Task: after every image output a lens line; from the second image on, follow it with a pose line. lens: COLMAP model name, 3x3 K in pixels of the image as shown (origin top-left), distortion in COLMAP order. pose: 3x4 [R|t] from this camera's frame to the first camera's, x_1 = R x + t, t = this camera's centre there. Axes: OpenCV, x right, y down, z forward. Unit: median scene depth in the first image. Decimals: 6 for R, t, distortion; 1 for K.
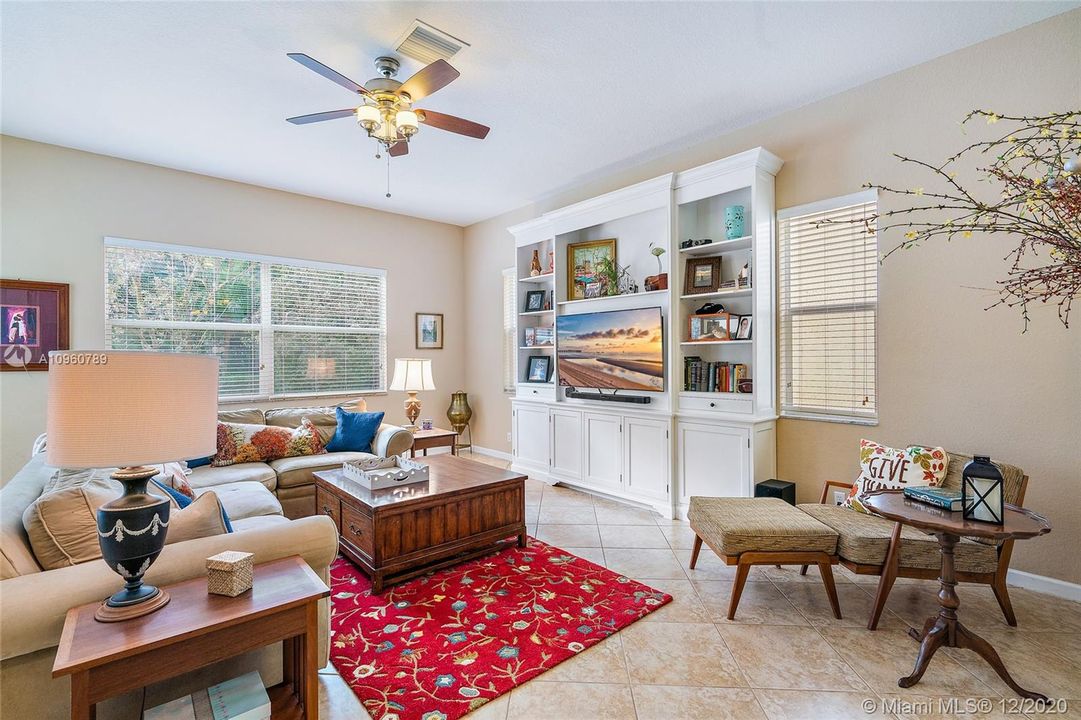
lens RADIAL K [[495.1, 0, 540.5], [0, 495.1, 360.0], [0, 0, 1]] dist [-0.008737, 0.000038]
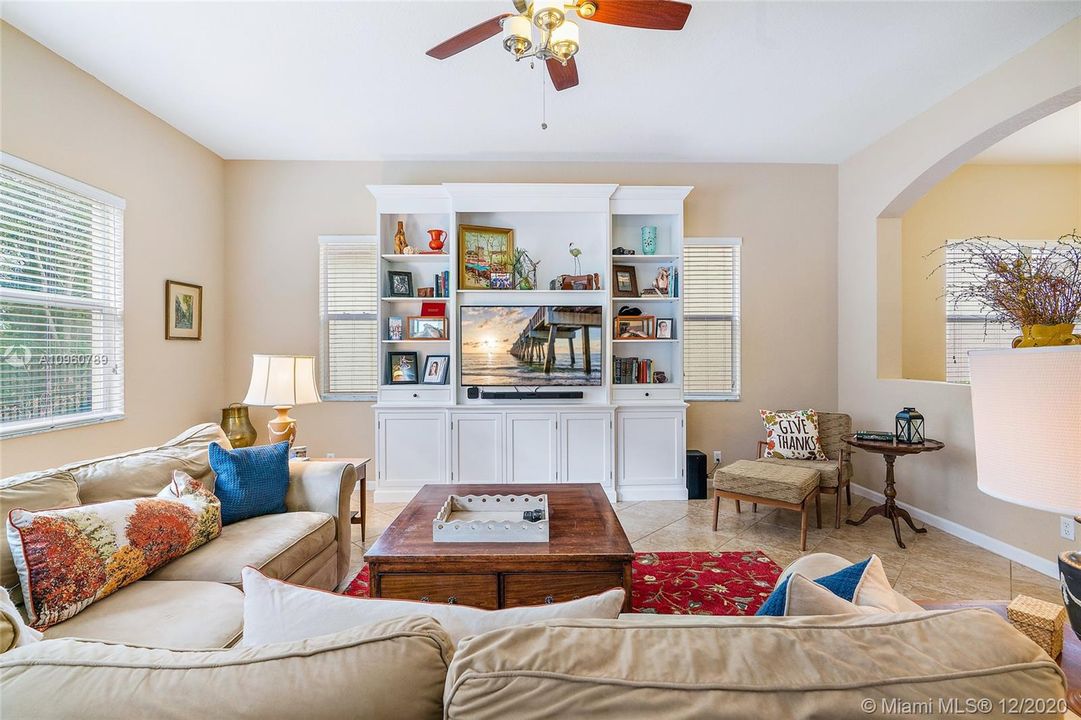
lens RADIAL K [[494.5, 0, 543.1], [0, 494.5, 354.0], [0, 0, 1]] dist [-0.003534, 0.000169]
pose [[0.643872, 0.002823, 0.765128, -0.658942], [0.003925, 0.999968, -0.006993, 0.002857], [-0.765123, 0.007506, 0.643840, 0.414689]]
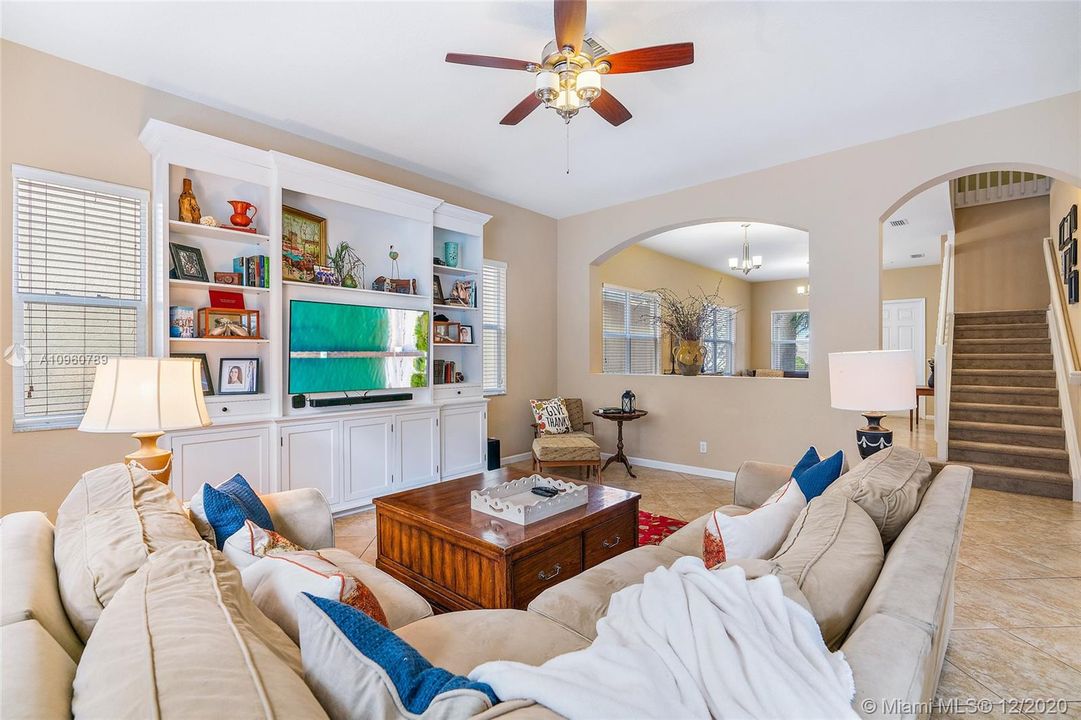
lens RADIAL K [[485.7, 0, 540.5], [0, 485.7, 360.0], [0, 0, 1]] dist [-0.001259, 0.000104]
pose [[-0.112827, -0.002030, 0.993613, -0.895530], [0.009004, 0.999955, 0.003065, 0.002598], [-0.993574, 0.009292, -0.112804, 0.880098]]
